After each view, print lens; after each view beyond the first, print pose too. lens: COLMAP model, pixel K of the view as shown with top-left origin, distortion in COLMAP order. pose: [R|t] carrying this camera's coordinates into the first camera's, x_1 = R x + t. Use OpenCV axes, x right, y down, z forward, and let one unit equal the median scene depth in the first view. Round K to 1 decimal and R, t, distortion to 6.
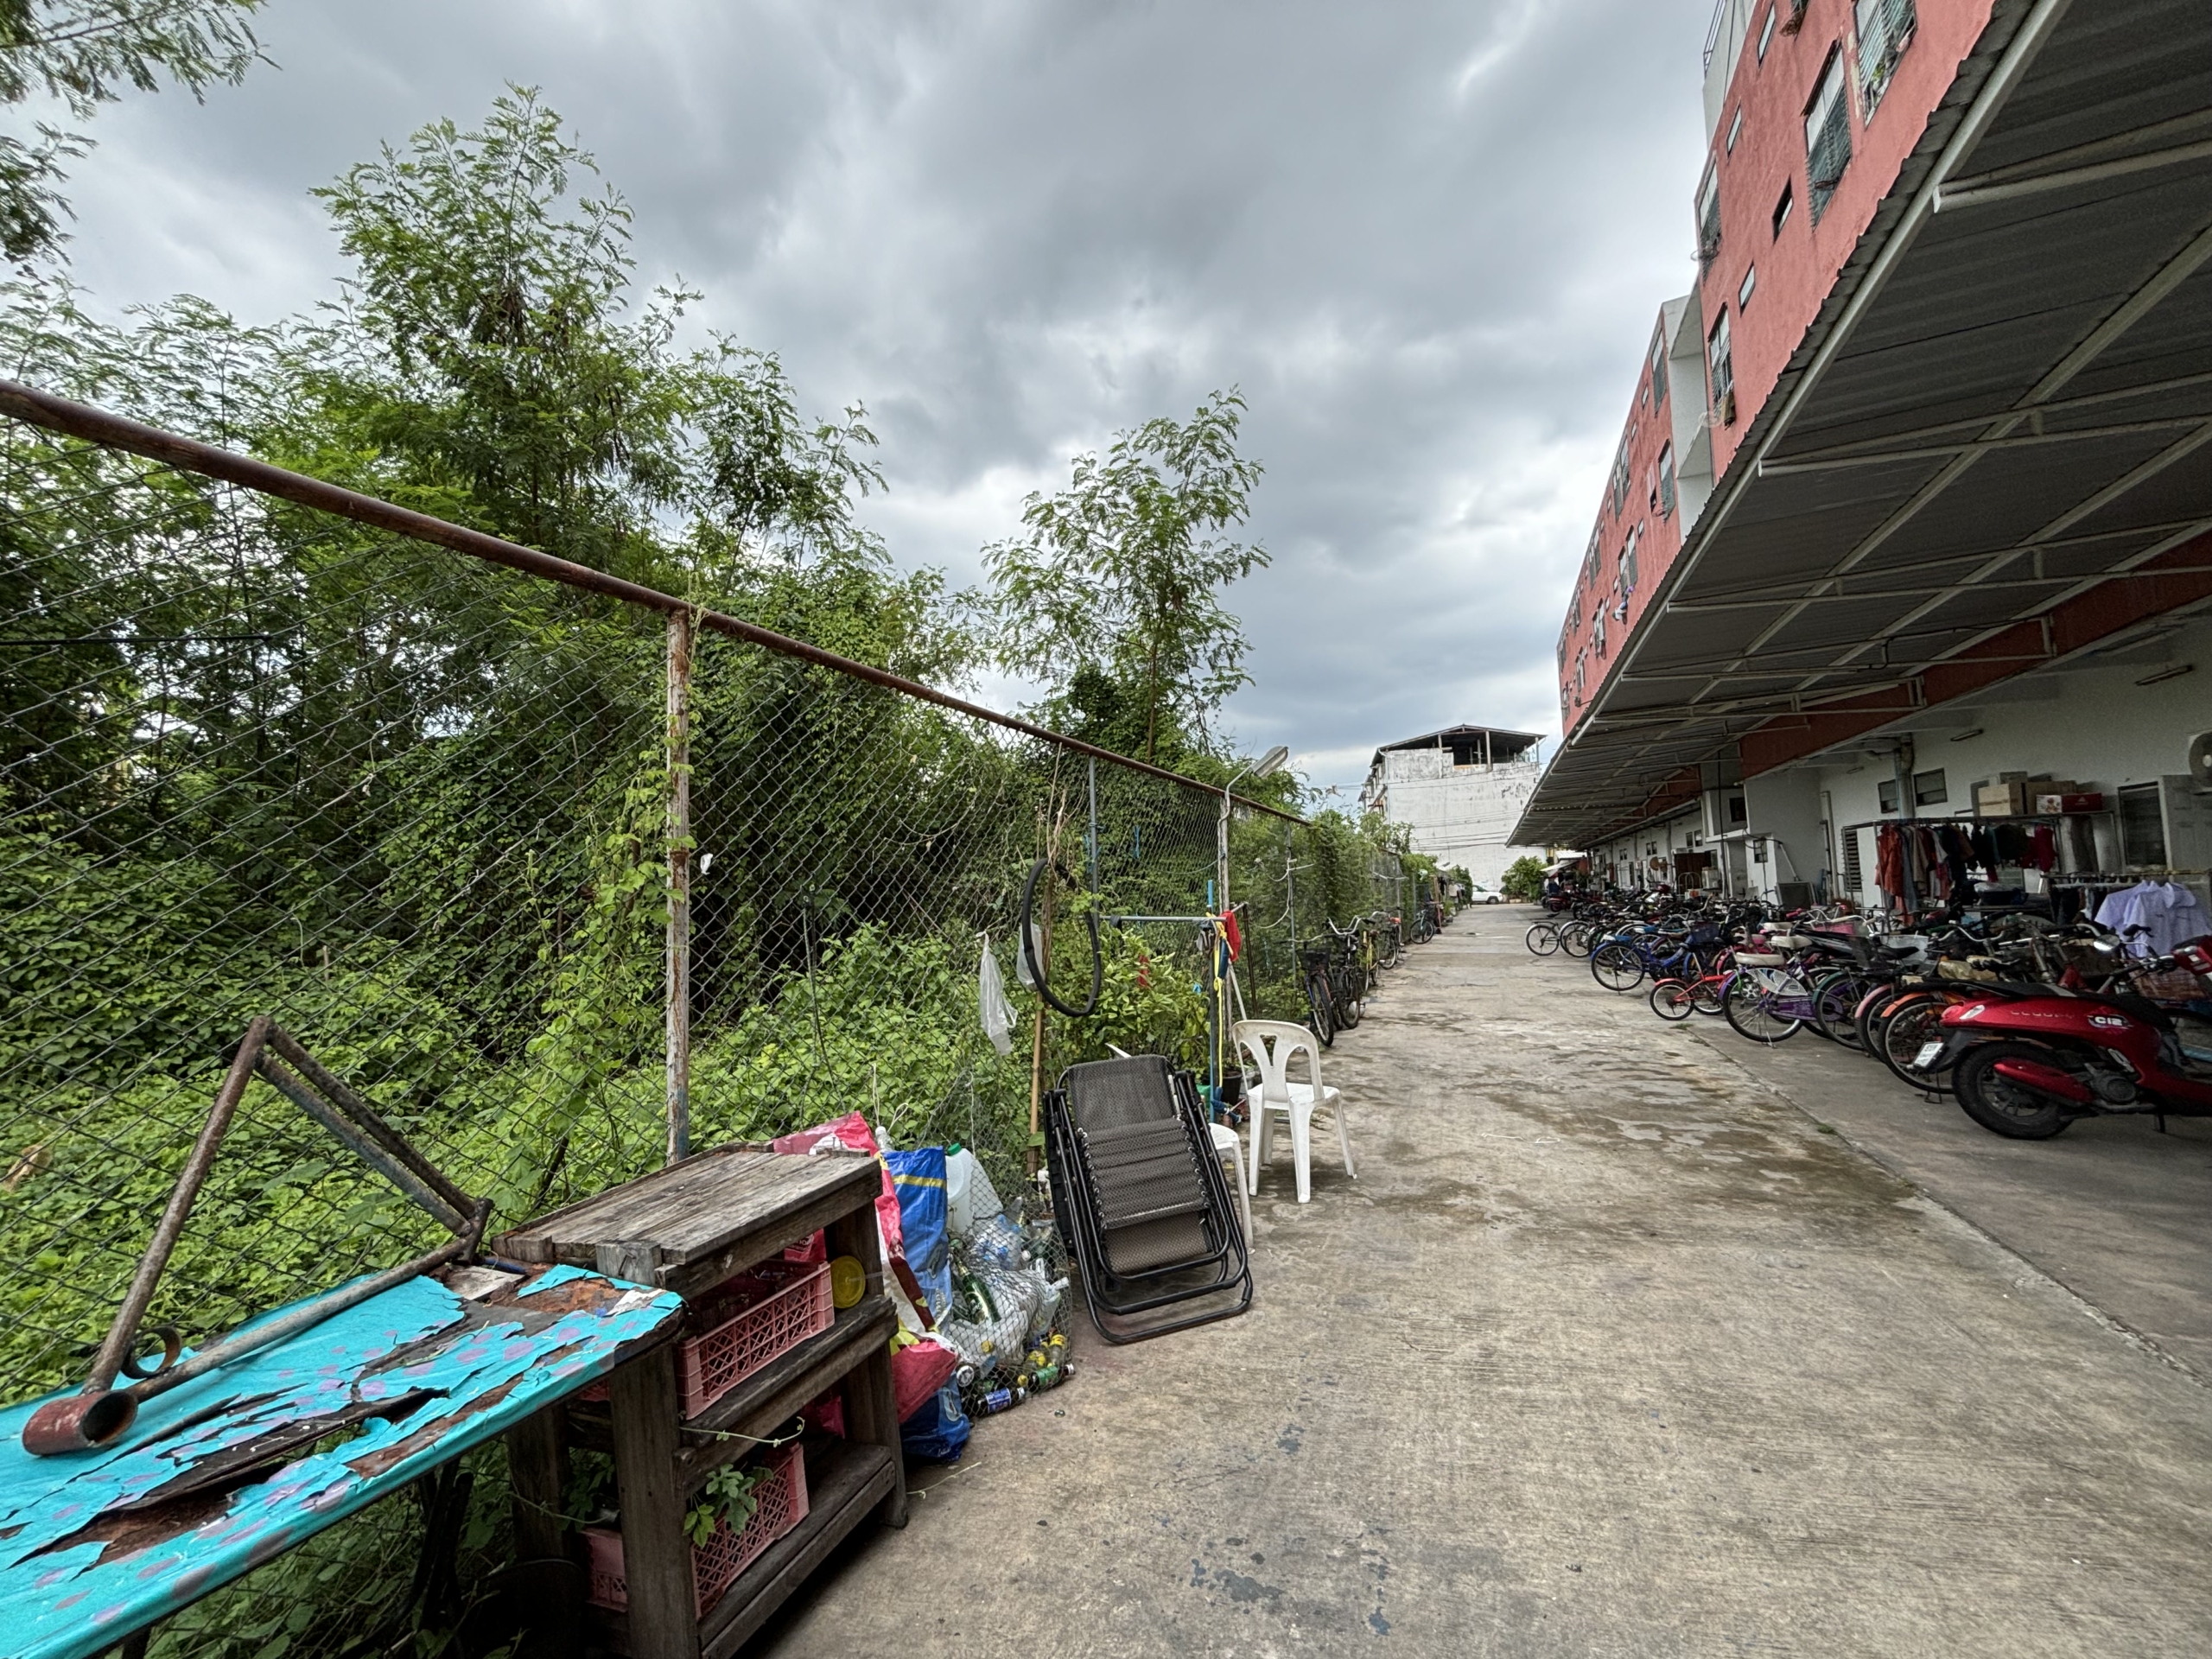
lens RADIAL K [[896.6, 0, 1105.2], [0, 896.6, 825.8], [0, 0, 1]] dist [0.003762, 0.000128]
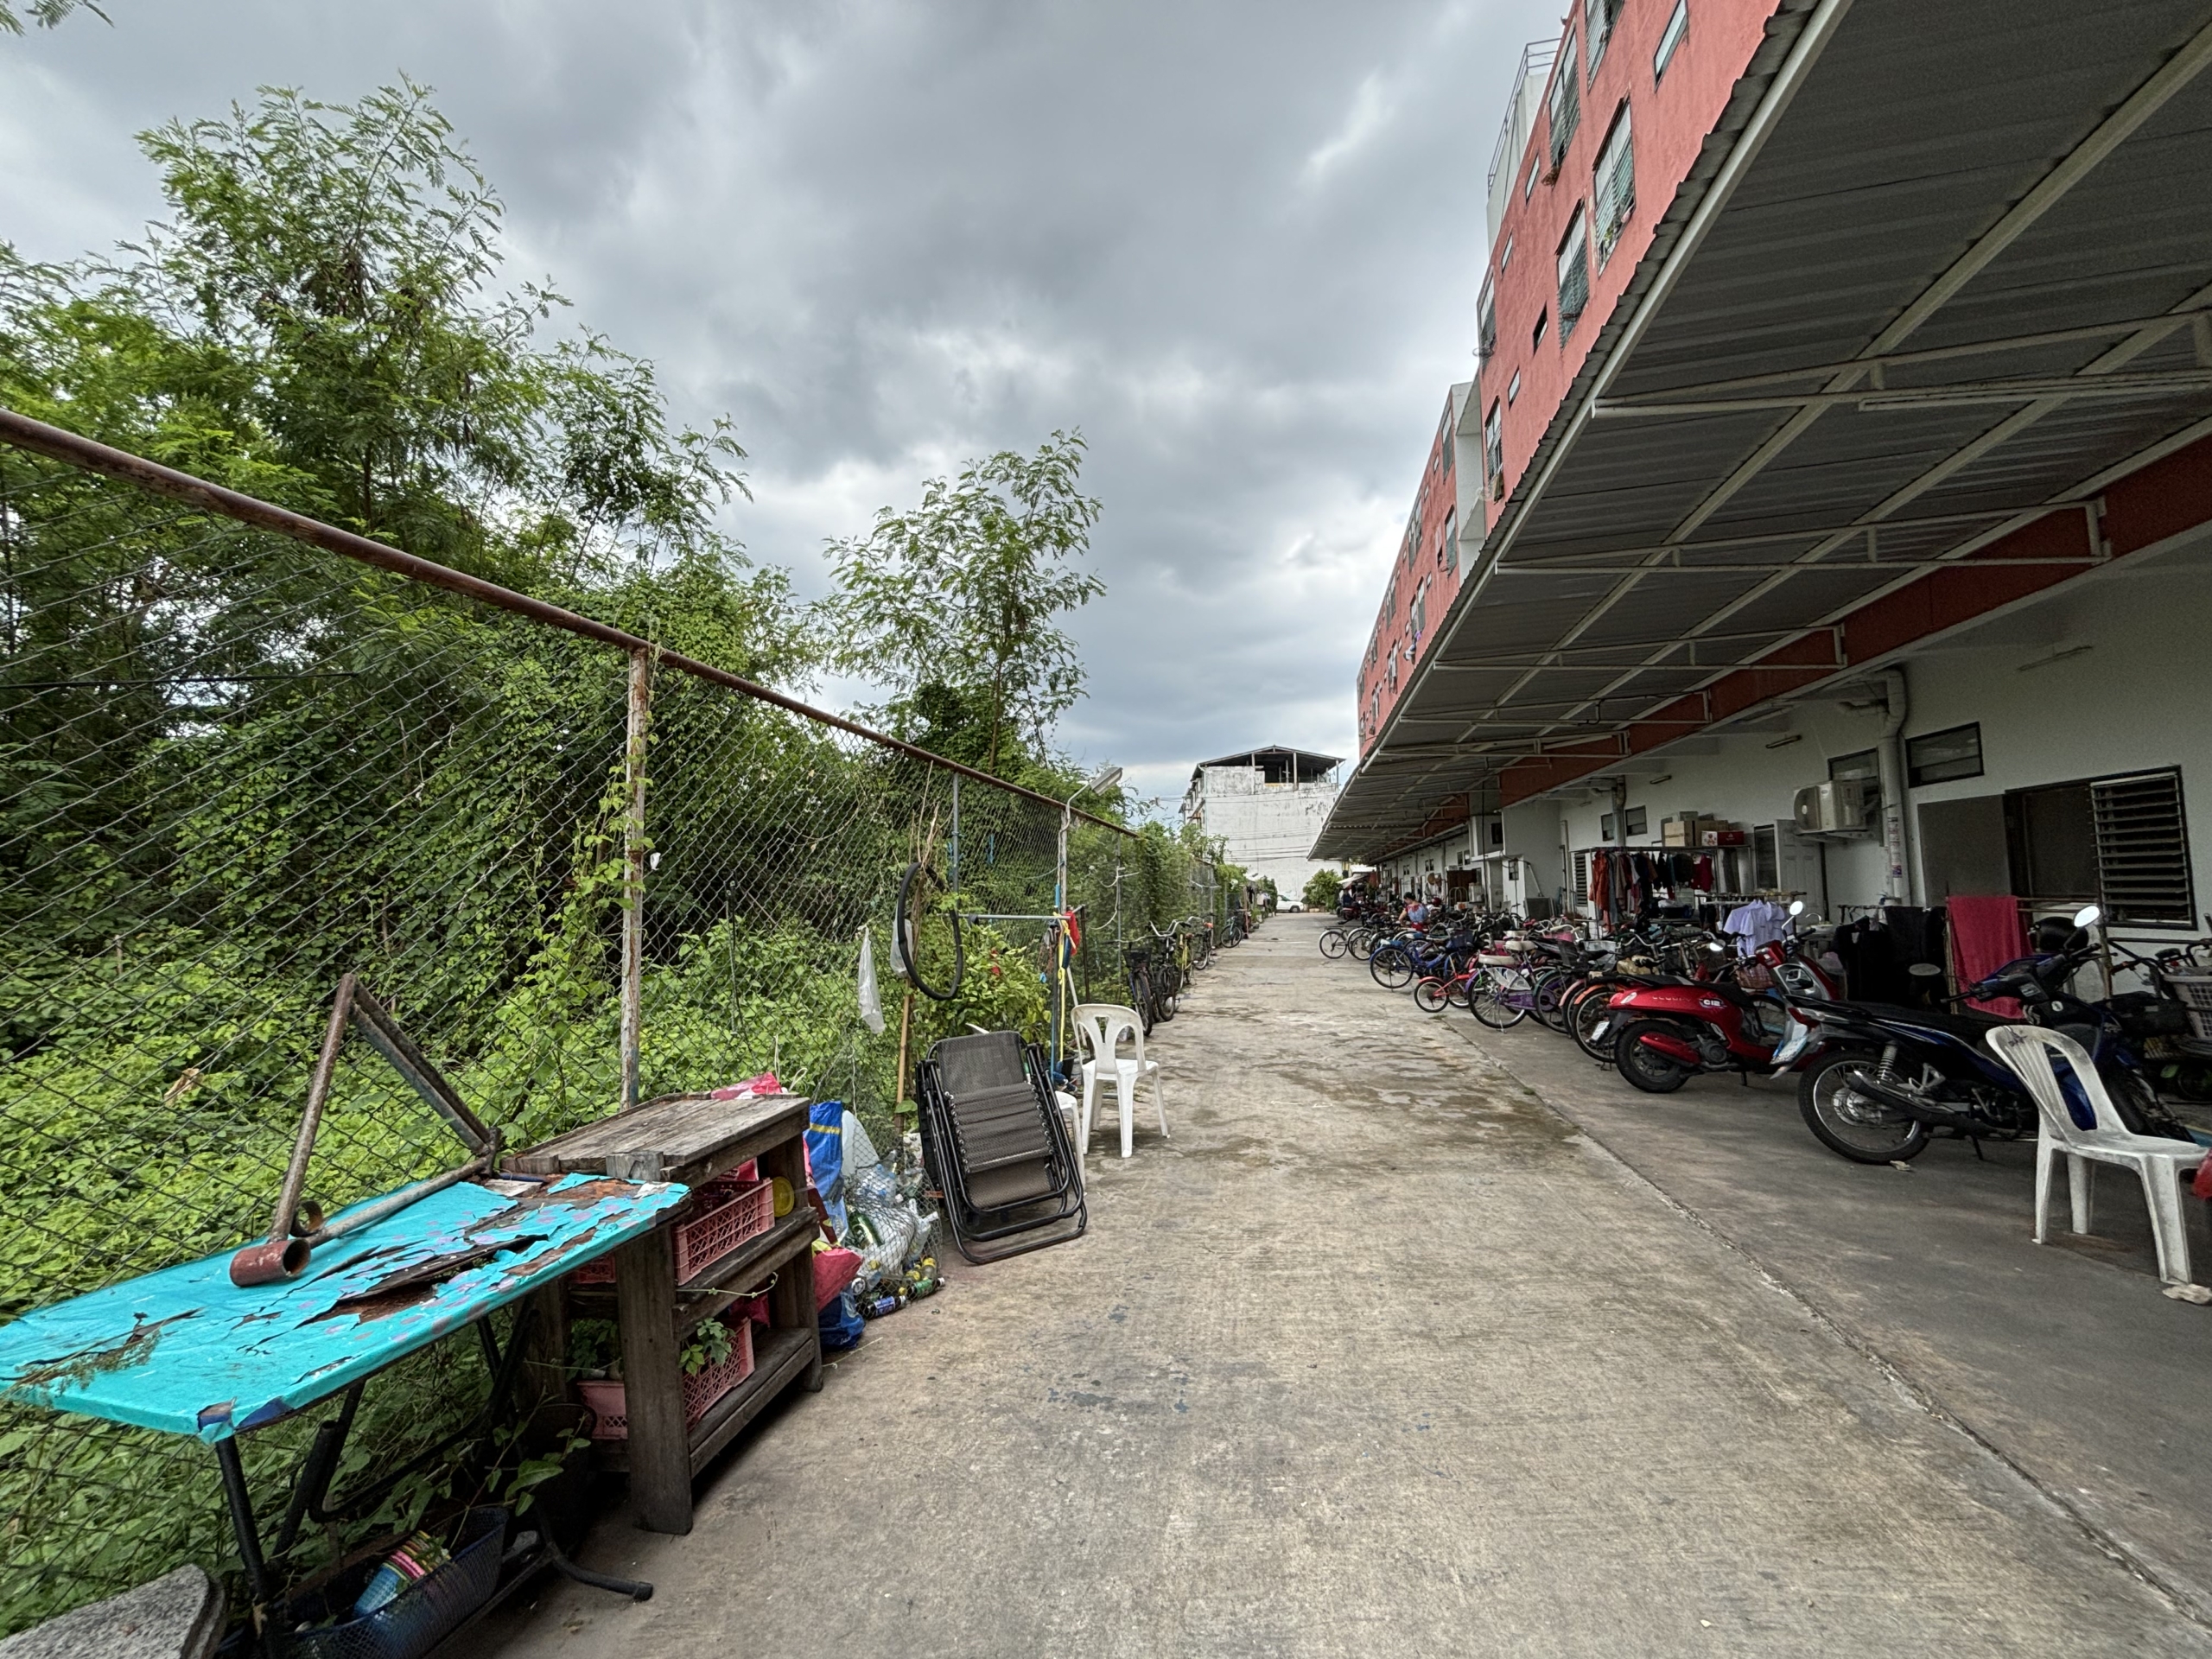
lens RADIAL K [[896.6, 0, 1104.6], [0, 896.6, 824.6], [0, 0, 1]] dist [0.003762, 0.000128]
pose [[0.980693, 0.033895, 0.192593, -0.047239], [-0.032572, 0.999419, -0.010034, -0.006989], [-0.192821, 0.003567, 0.981227, -0.148617]]
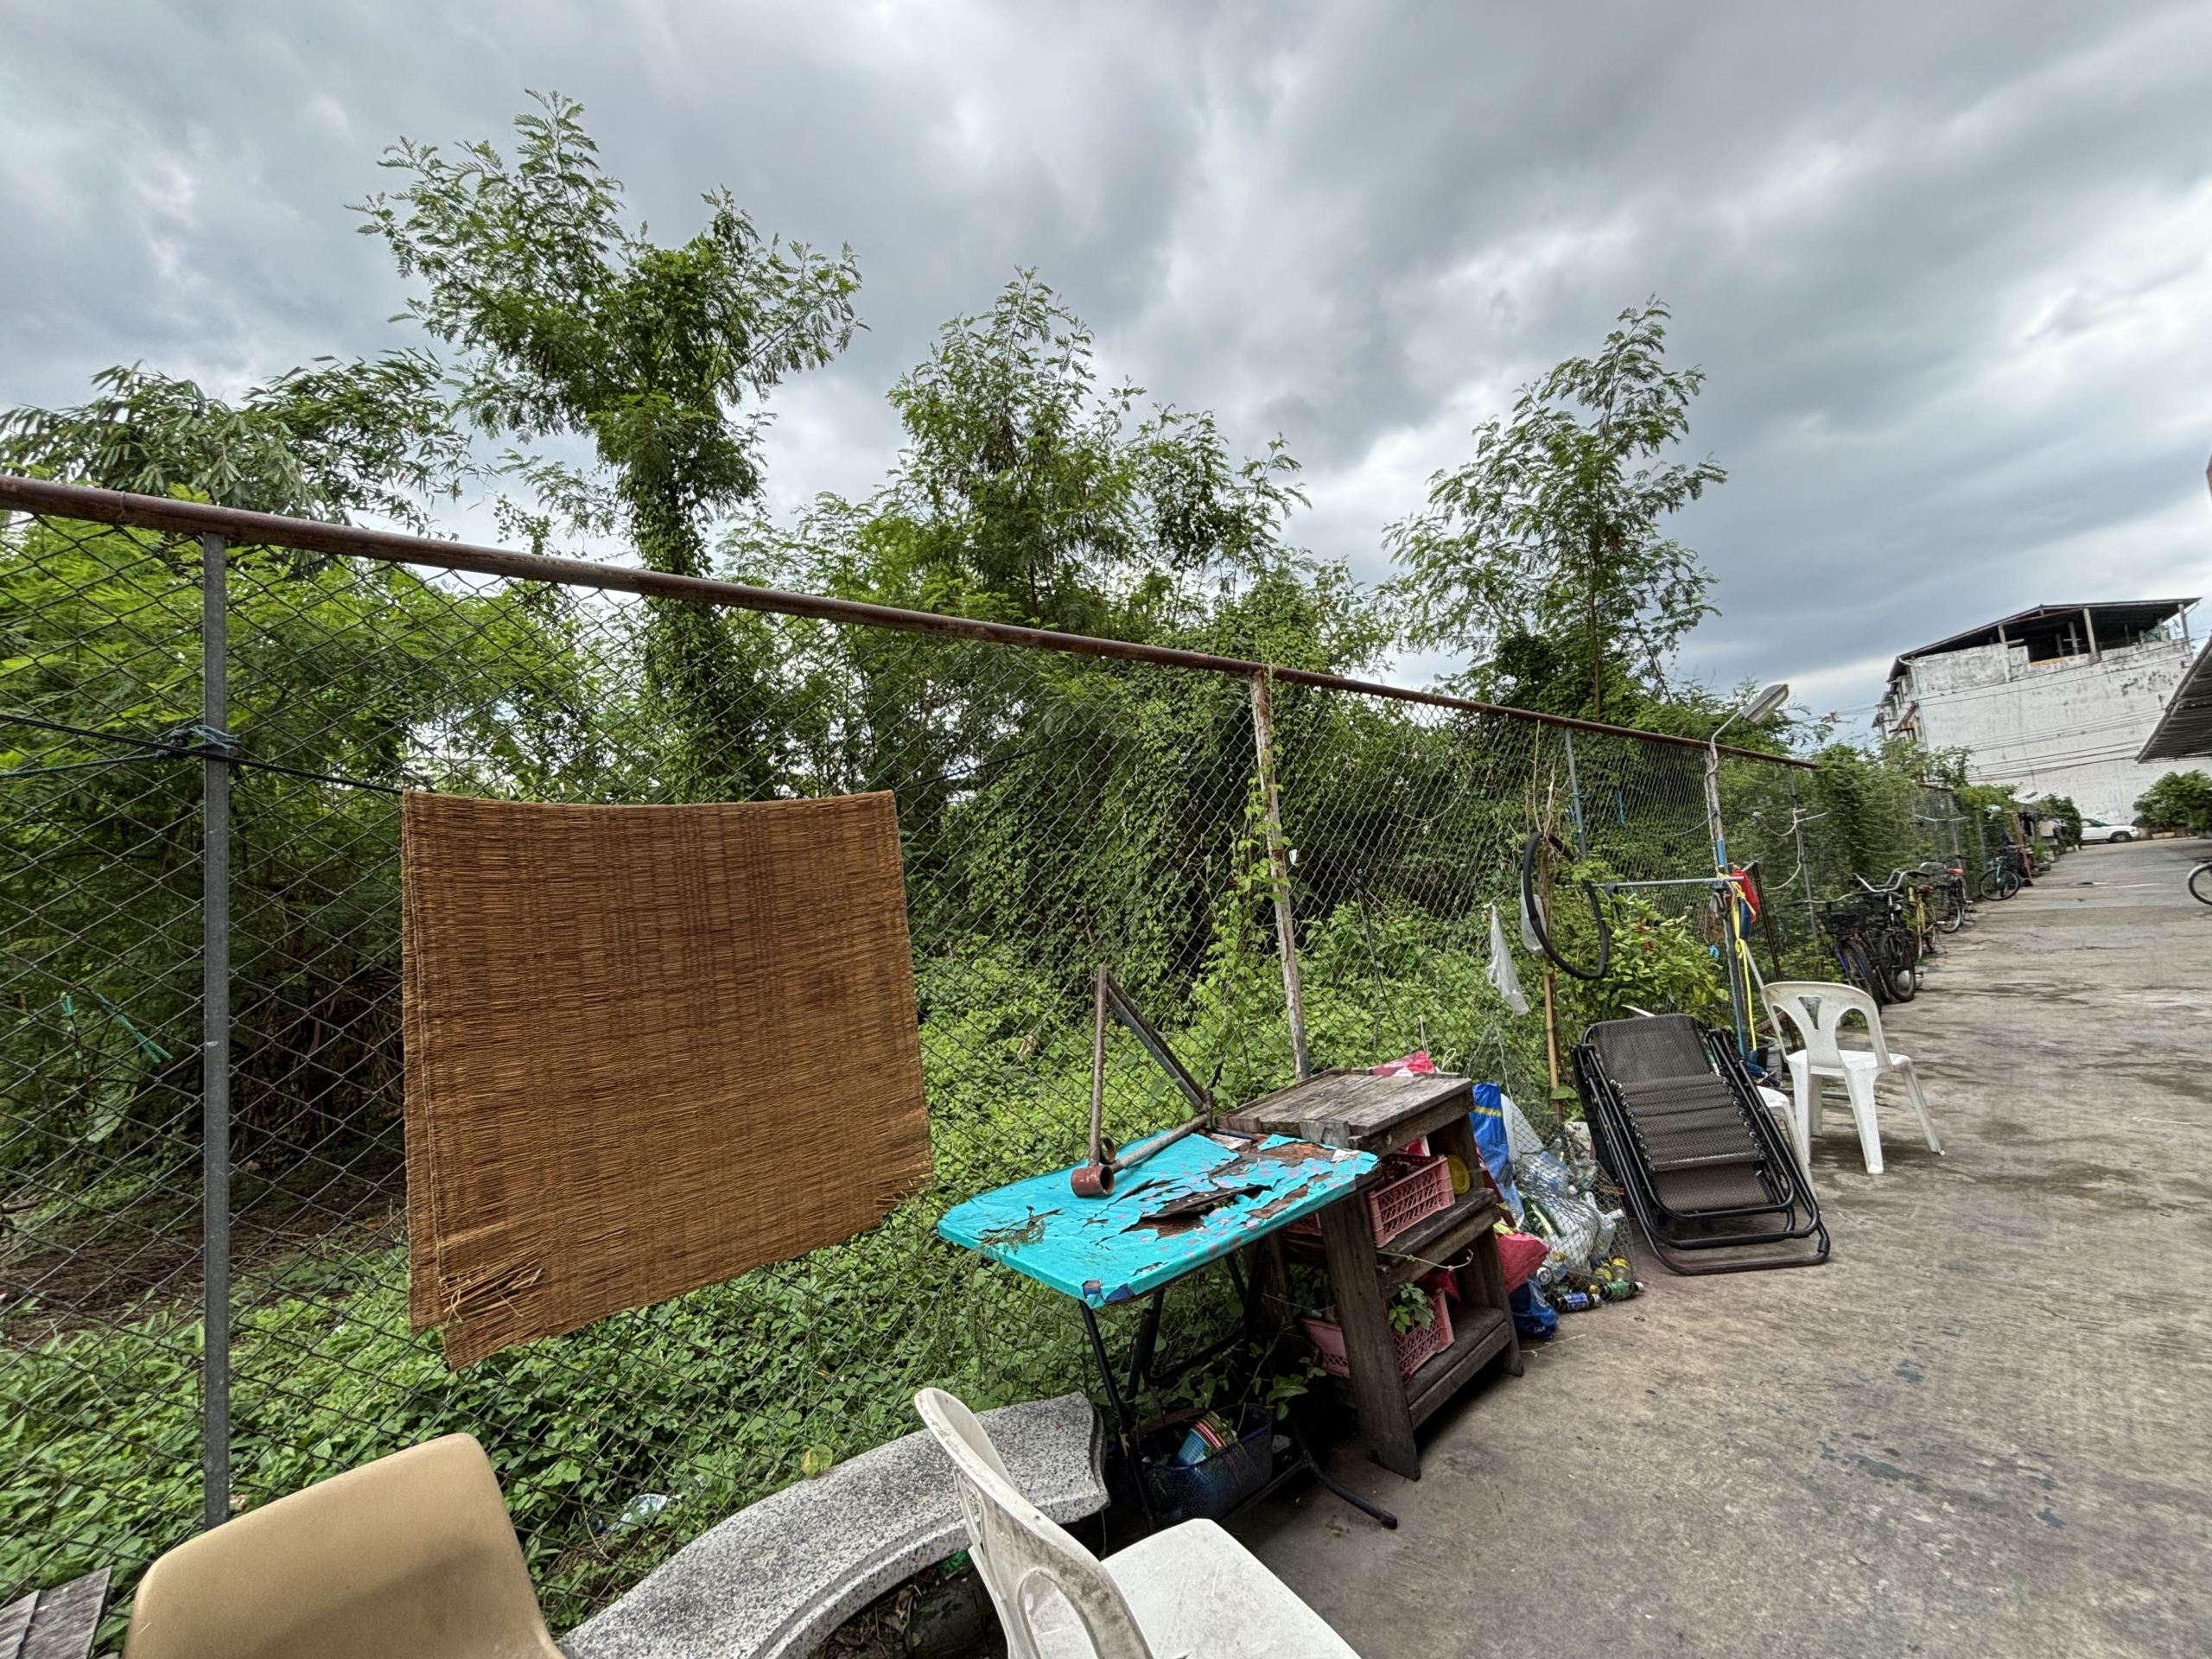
lens RADIAL K [[896.6, 0, 1108.4], [0, 896.6, 827.7], [0, 0, 1]] dist [0.003762, 0.000128]
pose [[0.903621, -0.090375, -0.418690, -0.071097], [0.096974, 0.995272, -0.005542, -0.010421], [0.417211, -0.035594, 0.908112, -0.157907]]
